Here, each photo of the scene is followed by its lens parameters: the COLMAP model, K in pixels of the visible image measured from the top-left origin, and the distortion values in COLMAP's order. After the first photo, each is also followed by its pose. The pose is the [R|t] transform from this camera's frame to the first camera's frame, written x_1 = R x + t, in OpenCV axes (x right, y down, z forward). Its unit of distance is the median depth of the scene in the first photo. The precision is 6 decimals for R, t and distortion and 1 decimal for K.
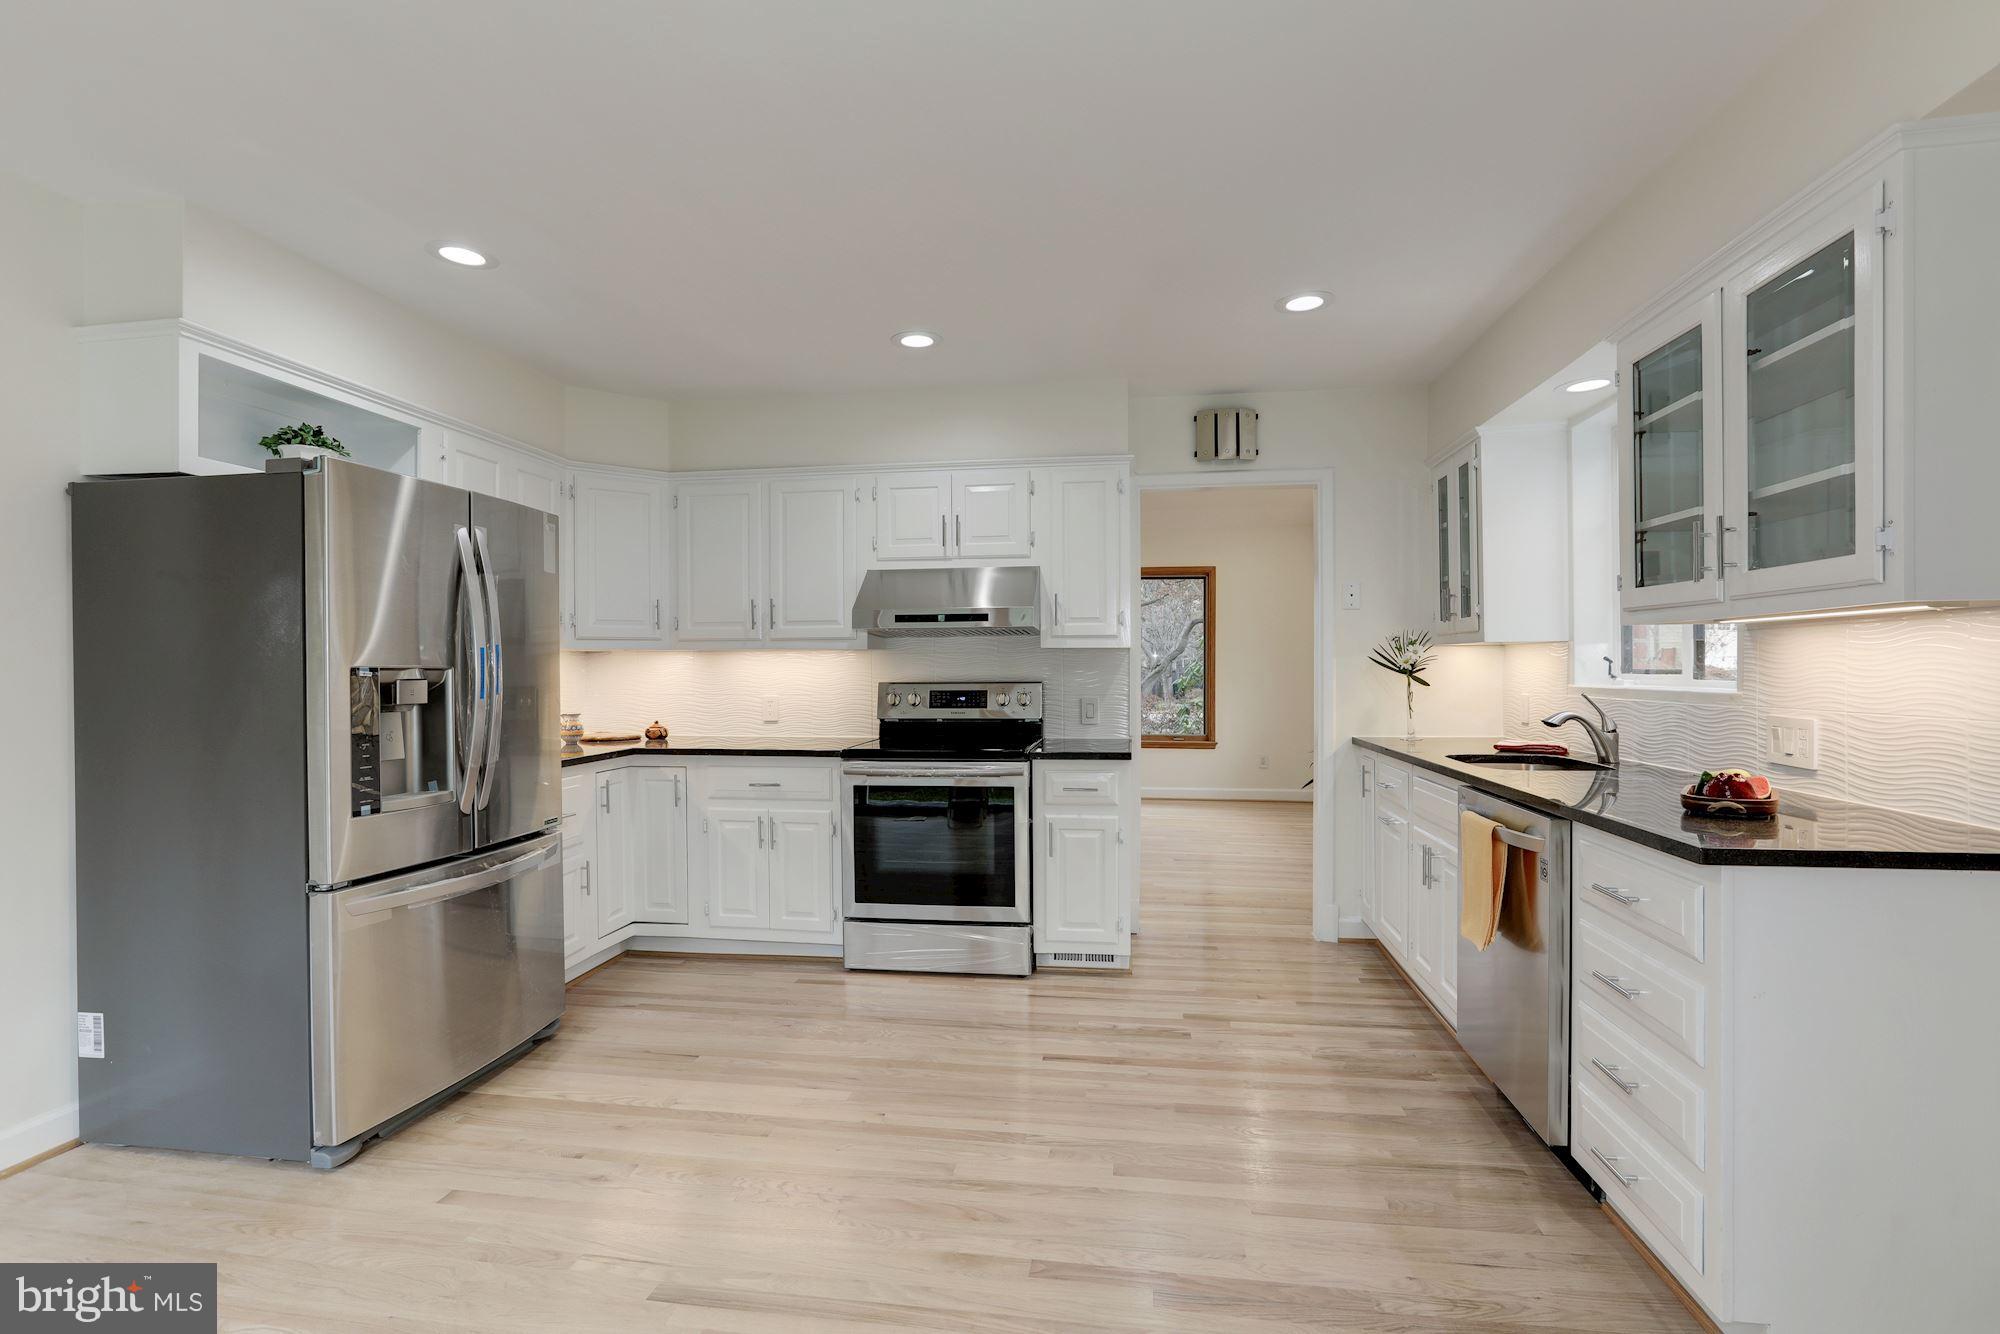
lens RADIAL K [[896.5, 0, 1026.6], [0, 896.5, 667.8], [0, 0, 1]] dist [-0.052859, 0.017095]
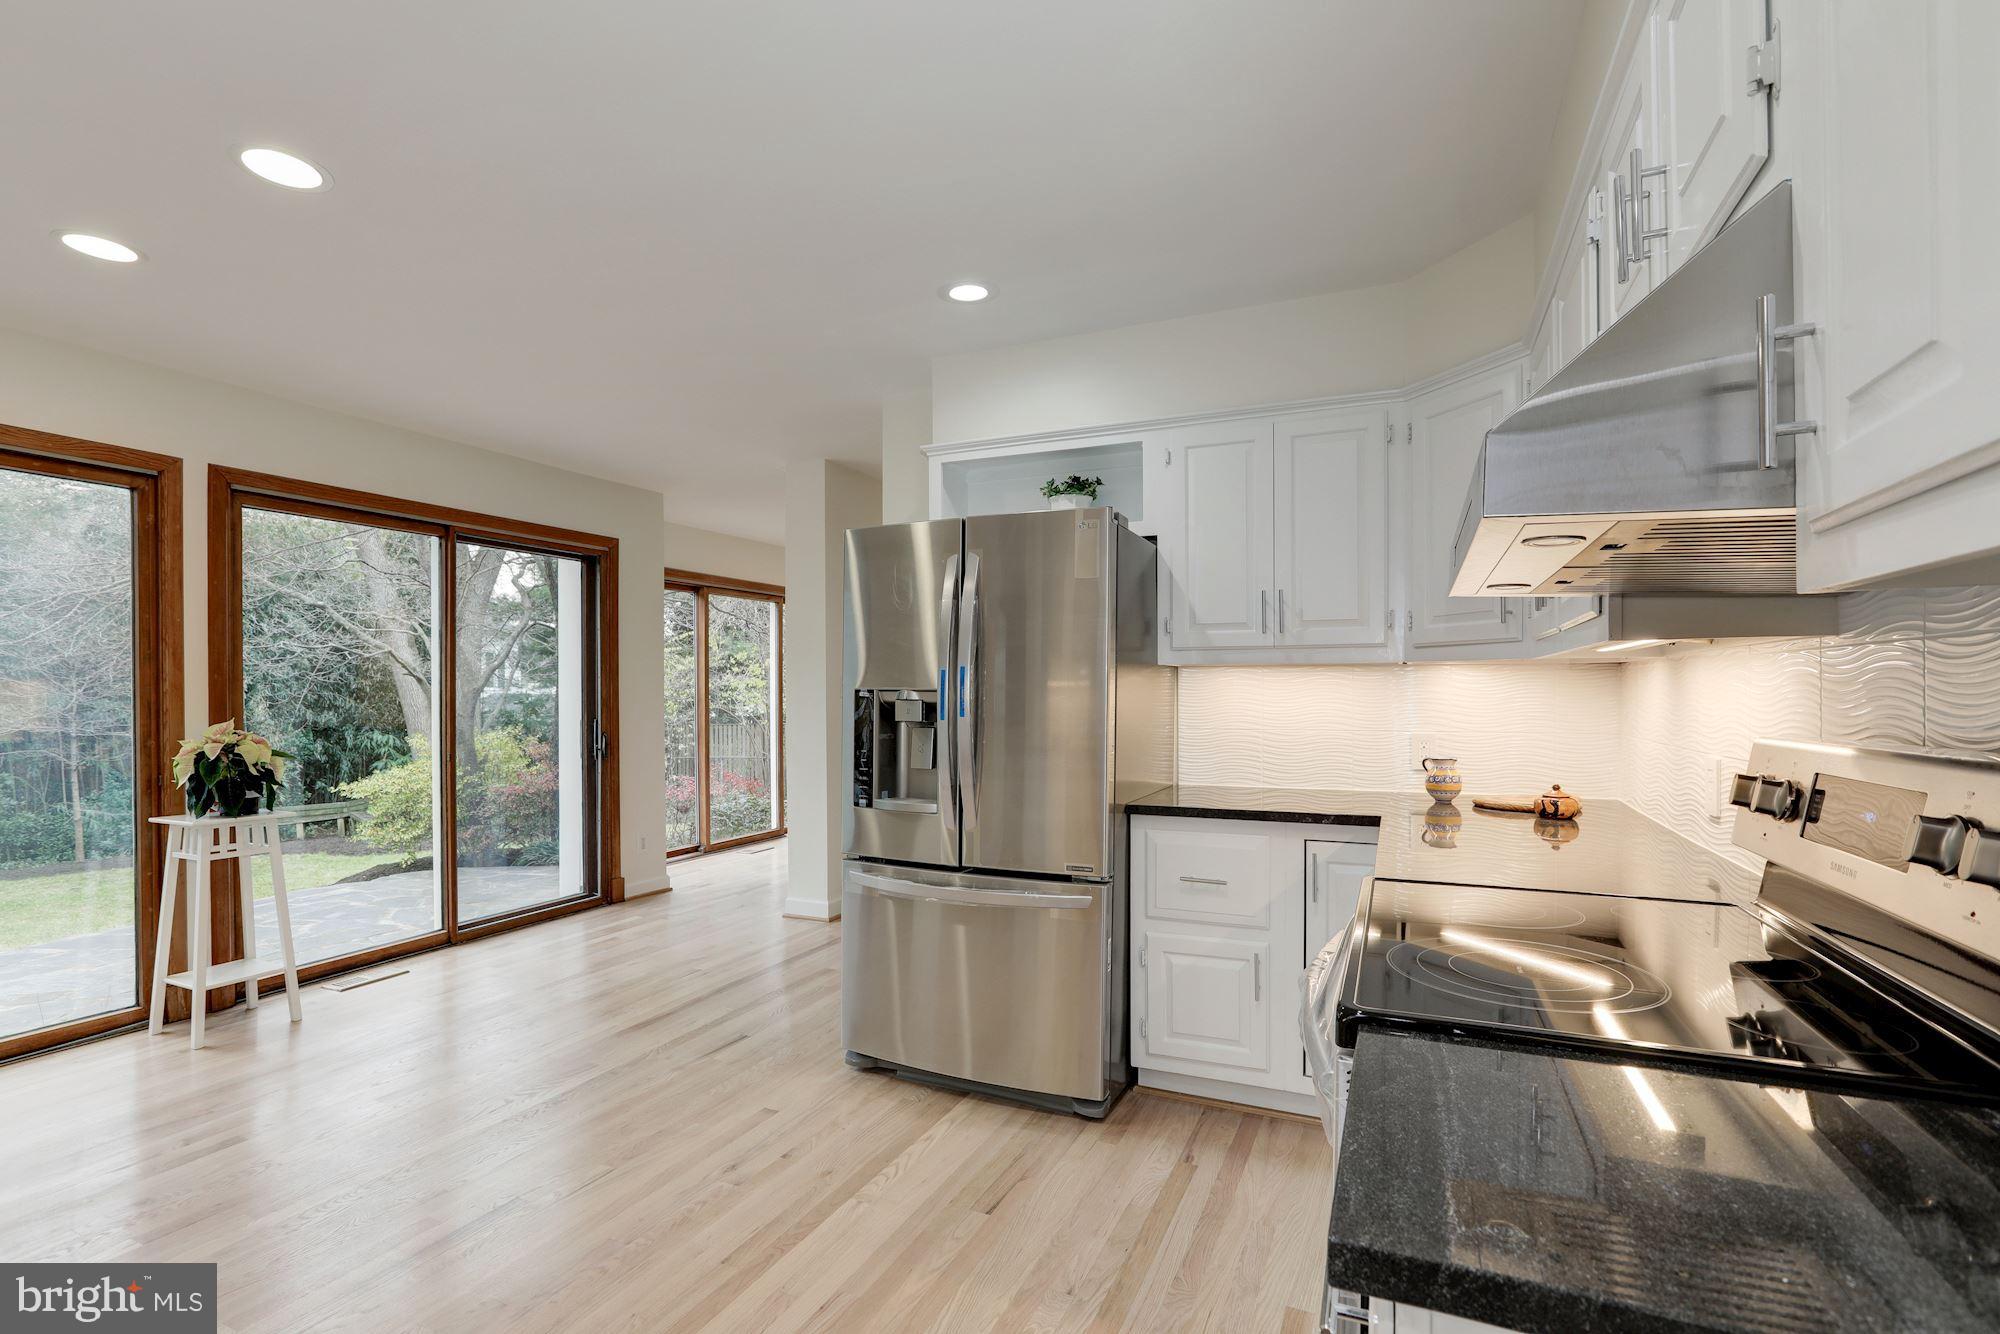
lens RADIAL K [[917.2, 0, 996.2], [0, 917.2, 677.8], [0, 0, 1]] dist [-0.056400, 0.018356]
pose [[-0.281962, 0.003286, -0.959420, 0.285863], [-0.002936, 0.999986, 0.004288, -0.014697], [0.959421, 0.004026, -0.281948, 0.969715]]
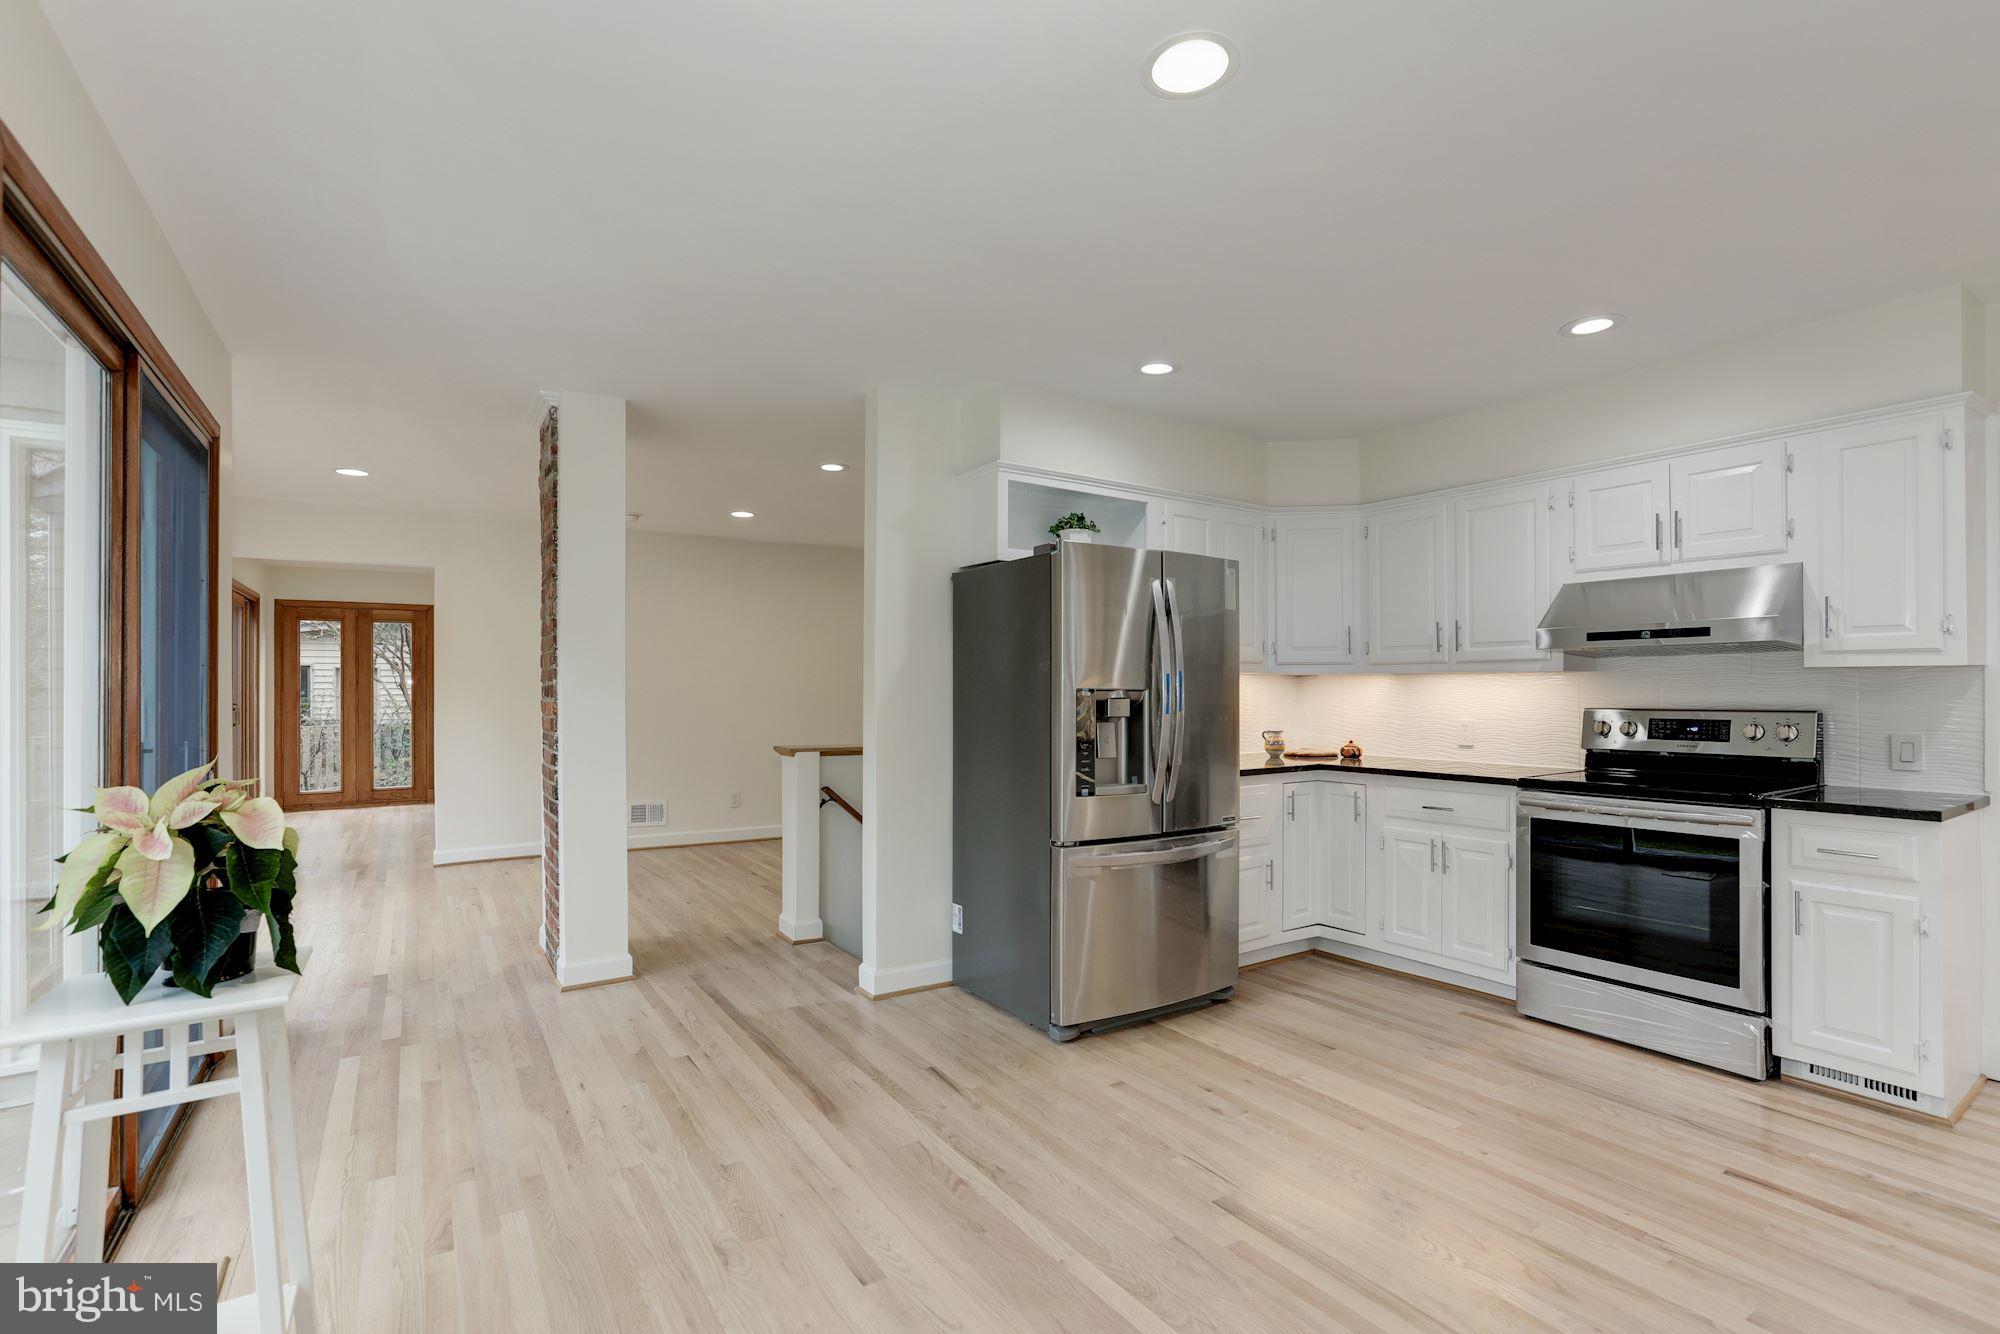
lens RADIAL K [[917.2, 0, 996.2], [0, 917.2, 677.8], [0, 0, 1]] dist [-0.056400, 0.018356]
pose [[0.648667, -0.004580, -0.761058, 0.161900], [-0.005179, 0.999932, -0.010431, -0.001627], [0.761055, 0.010707, 0.648600, -0.032575]]
